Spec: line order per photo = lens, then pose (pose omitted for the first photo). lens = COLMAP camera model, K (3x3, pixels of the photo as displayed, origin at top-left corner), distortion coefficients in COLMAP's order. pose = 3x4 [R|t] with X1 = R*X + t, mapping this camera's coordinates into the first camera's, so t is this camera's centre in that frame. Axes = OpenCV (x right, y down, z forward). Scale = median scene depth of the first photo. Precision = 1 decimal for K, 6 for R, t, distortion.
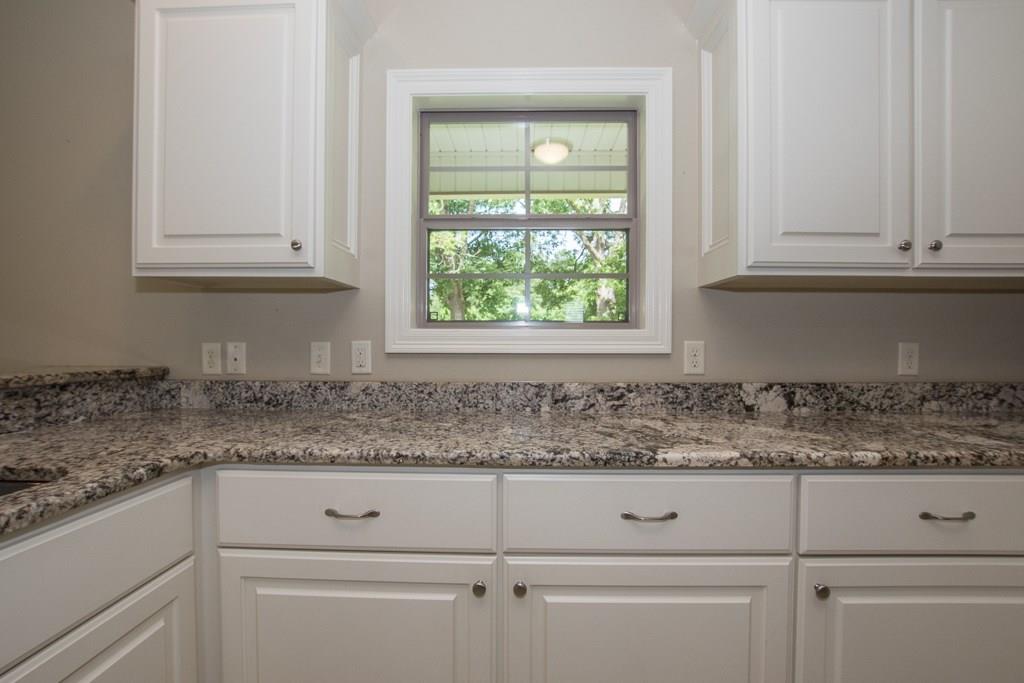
lens RADIAL K [[459.2, 0, 512.0], [0, 459.2, 341.5], [0, 0, 1]] dist [-0.011493, -0.000081]
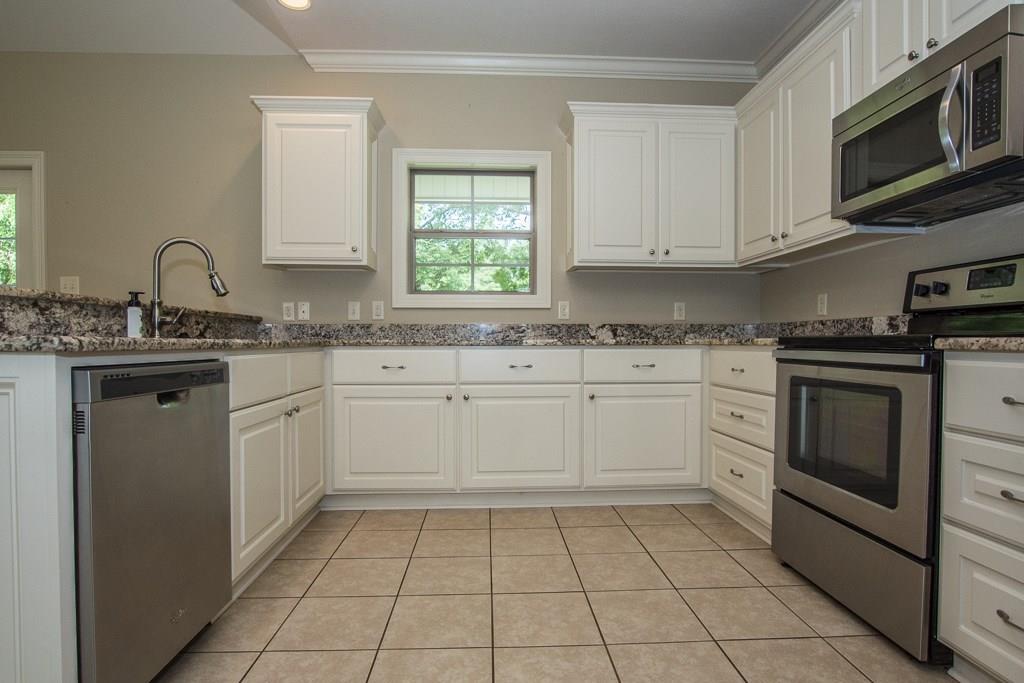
lens RADIAL K [[536.9, 0, 512.0], [0, 536.9, 341.5], [0, 0, 1]] dist [-0.002024, 0.000004]
pose [[0.996771, -0.004390, 0.080176, 0.020030], [0.004038, 0.999981, 0.004561, 0.149770], [-0.080194, -0.004222, 0.996770, -1.128367]]
